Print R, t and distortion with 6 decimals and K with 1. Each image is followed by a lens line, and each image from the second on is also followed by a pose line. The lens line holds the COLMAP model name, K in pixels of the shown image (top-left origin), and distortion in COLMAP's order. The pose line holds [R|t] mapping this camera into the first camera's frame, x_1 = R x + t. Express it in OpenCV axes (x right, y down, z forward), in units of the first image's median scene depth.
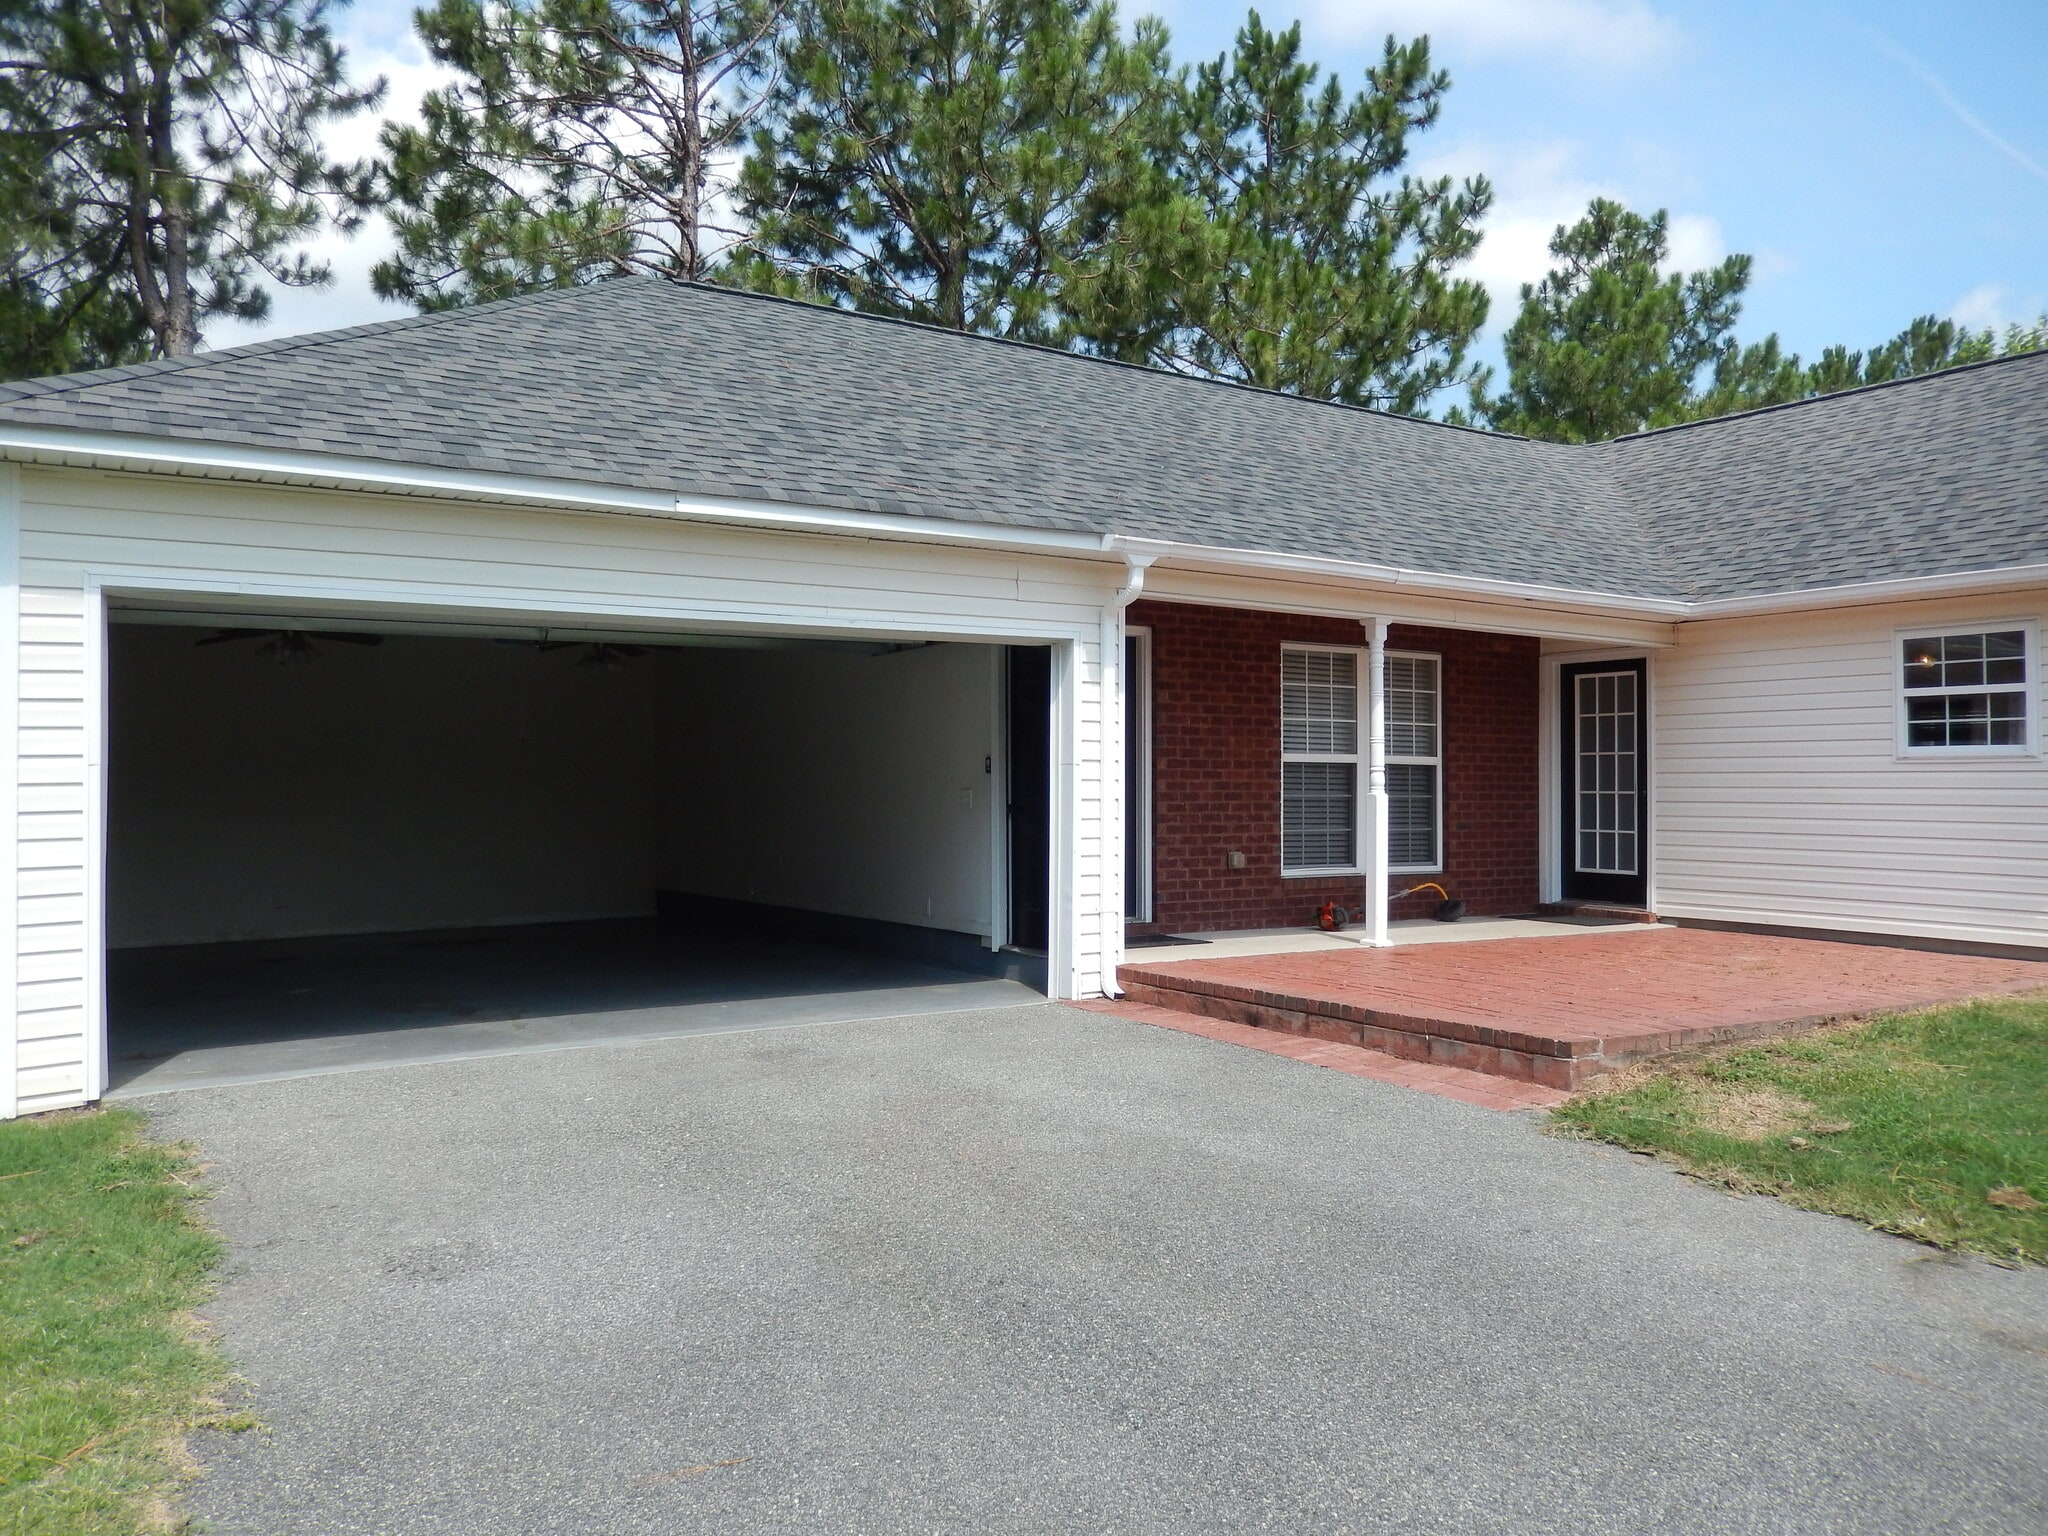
lens RADIAL K [[1519.5, 0, 1001.0], [0, 1519.5, 764.8], [0, 0, 1]] dist [-0.016787, 0.004683]
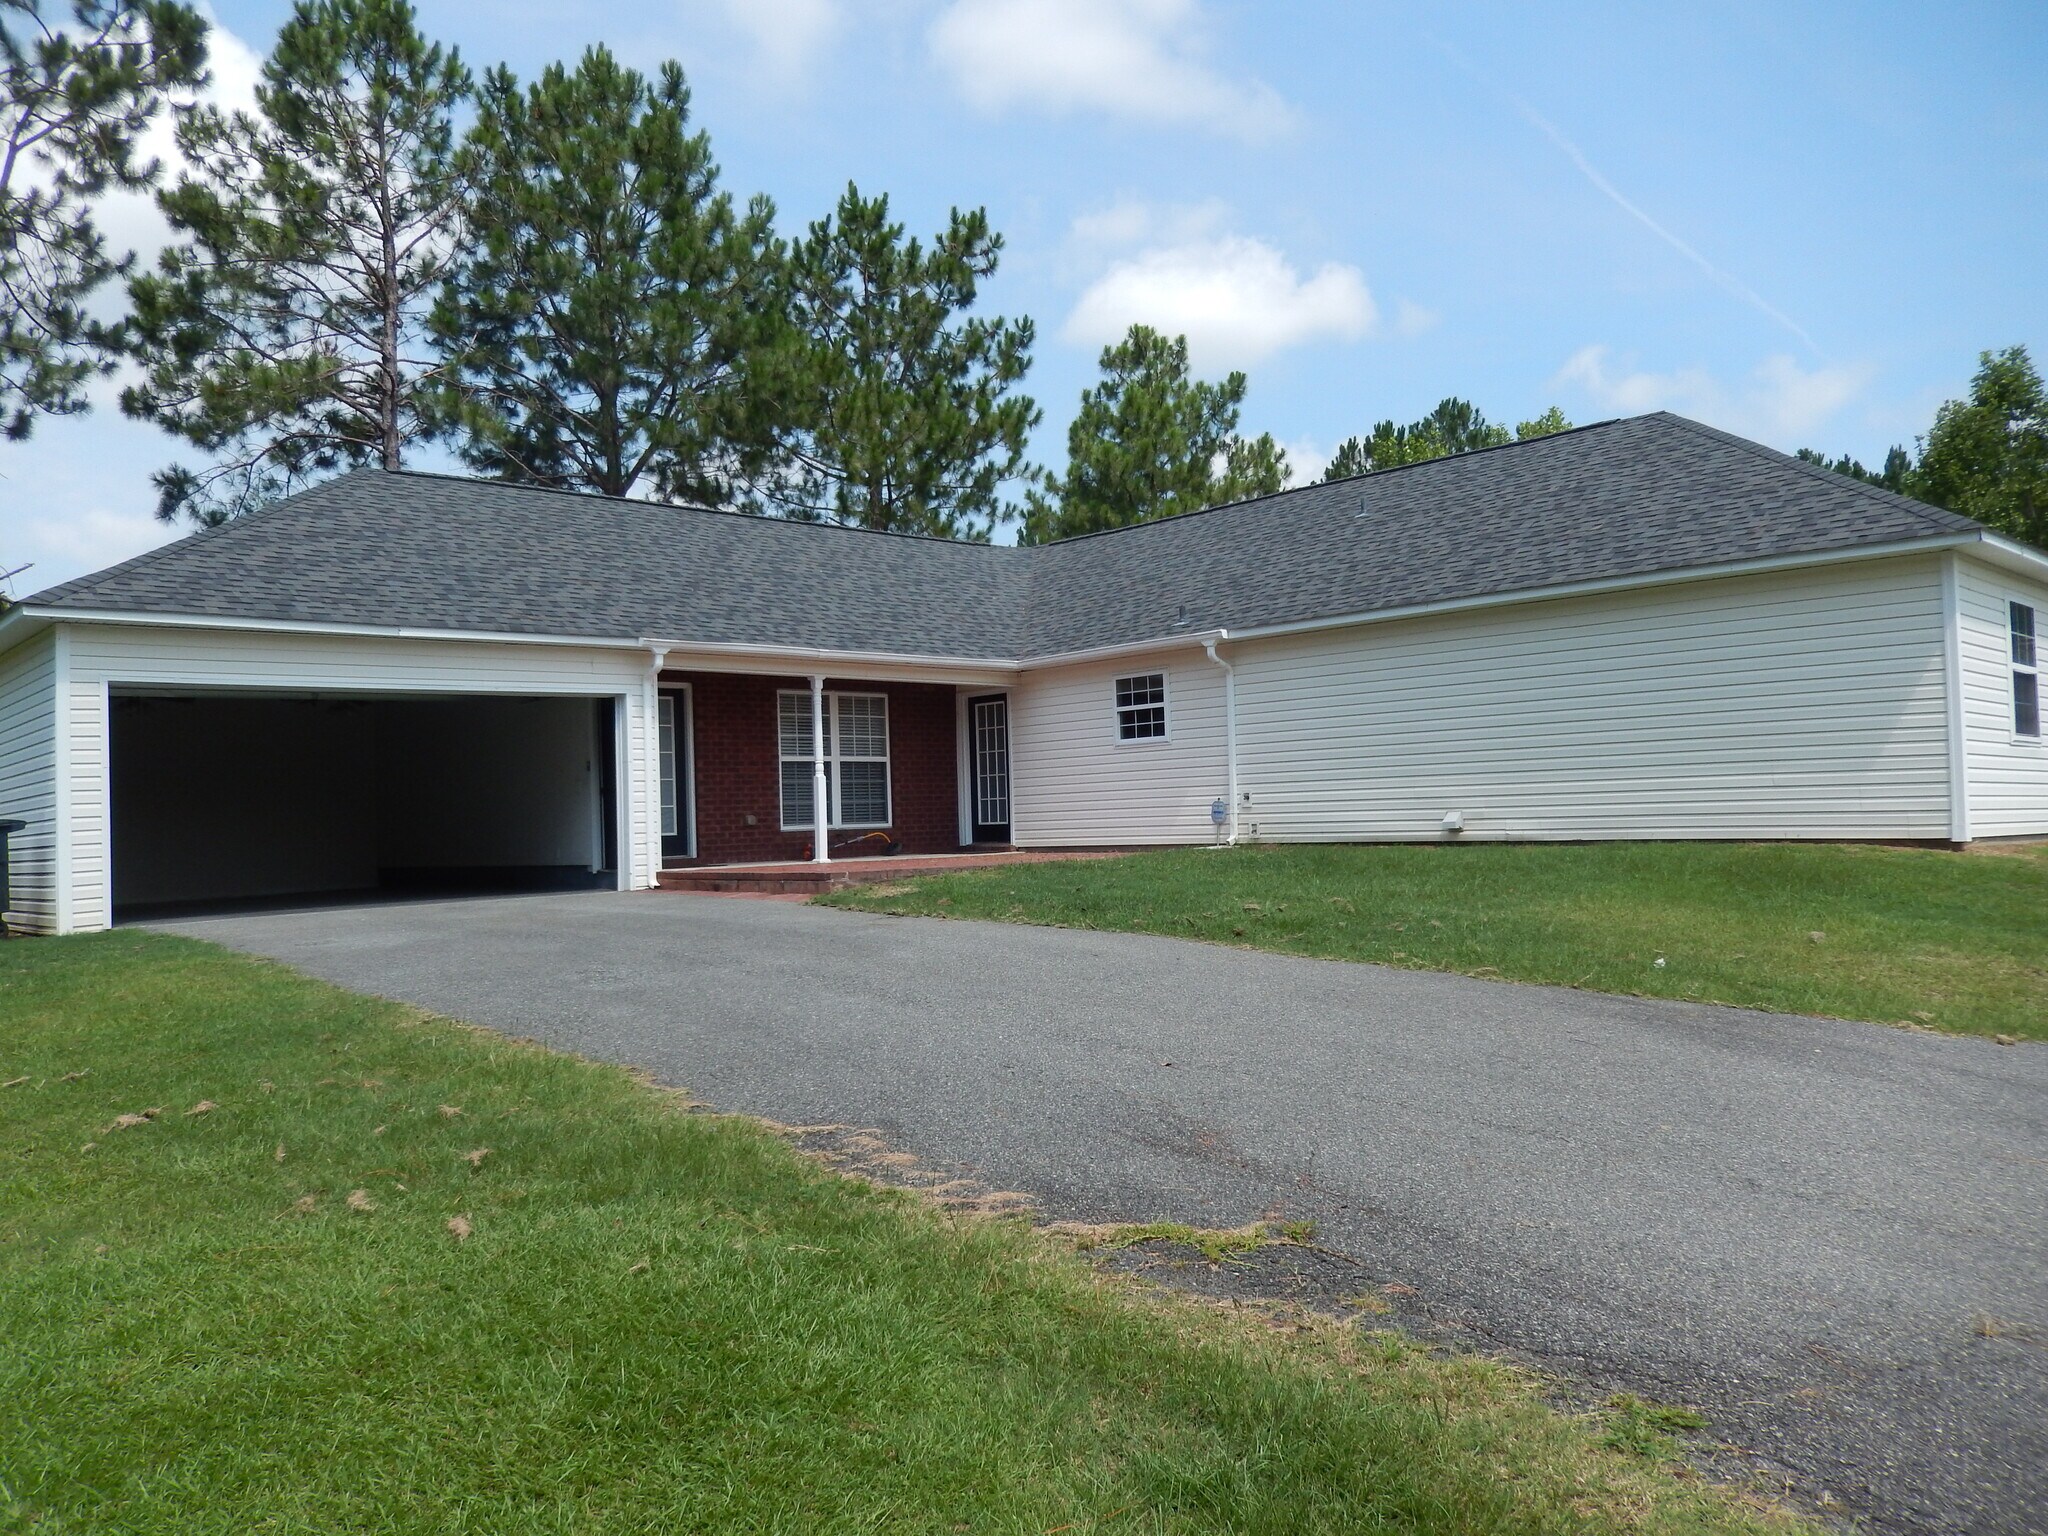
lens RADIAL K [[1529.8, 0, 996.6], [0, 1529.8, 764.9], [0, 0, 1]] dist [-0.020744, -0.007058]
pose [[0.984087, -0.032360, 0.174714, 0.116445], [0.035983, 0.999197, -0.017606, 0.036788], [-0.174004, 0.023612, 0.984462, -0.636972]]
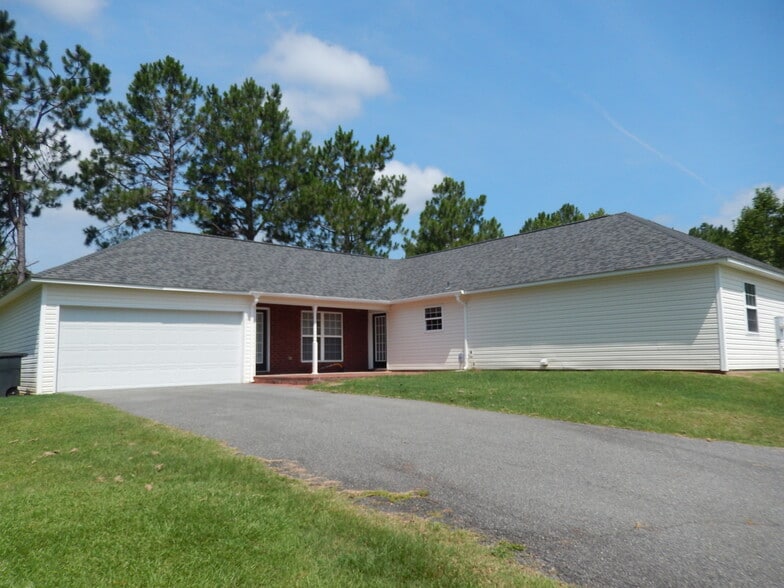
lens RADIAL K [[585.6, 0, 381.5], [0, 585.6, 292.8], [0, 0, 1]] dist [-0.020744, -0.007058]
pose [[0.989667, -0.008292, 0.143145, 0.158465], [0.022649, 0.994833, -0.098962, 0.041891], [-0.141585, 0.101181, 0.984742, -0.709168]]
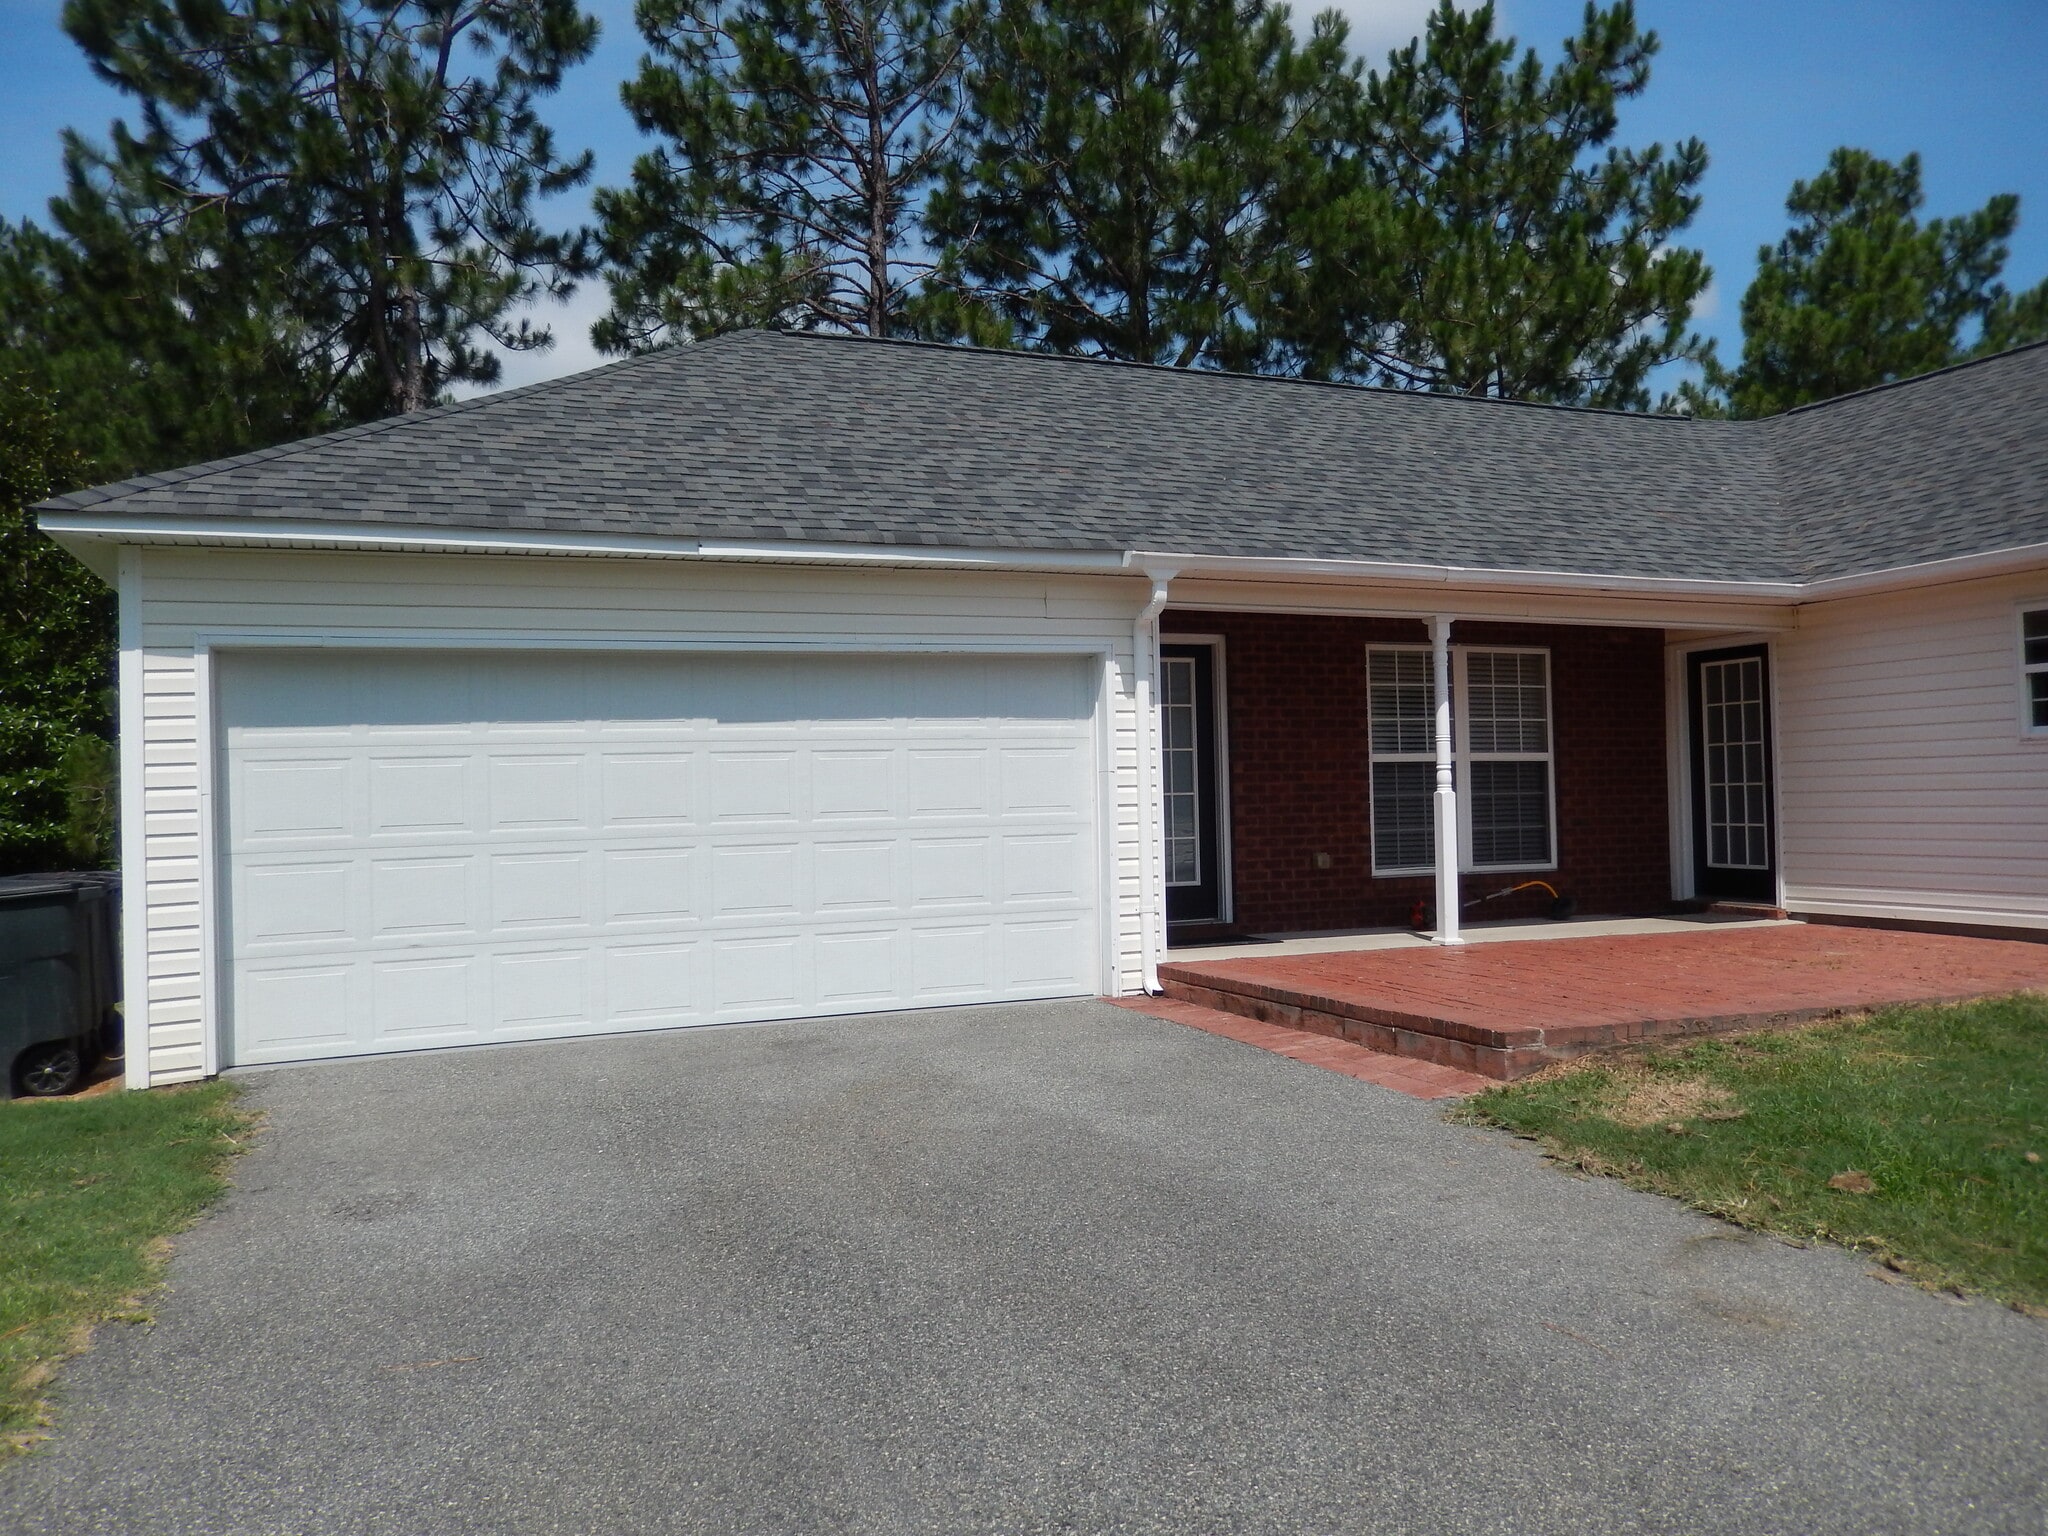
lens RADIAL K [[1530.0, 0, 1024.0], [0, 1530.0, 768.0], [0, 0, 1]] dist [-0.010062, -0.000399]
pose [[0.985145, -0.030639, -0.168969, 0.120518], [0.029753, 0.999527, -0.007775, 0.002224], [0.169127, 0.002632, 0.985591, -0.032842]]
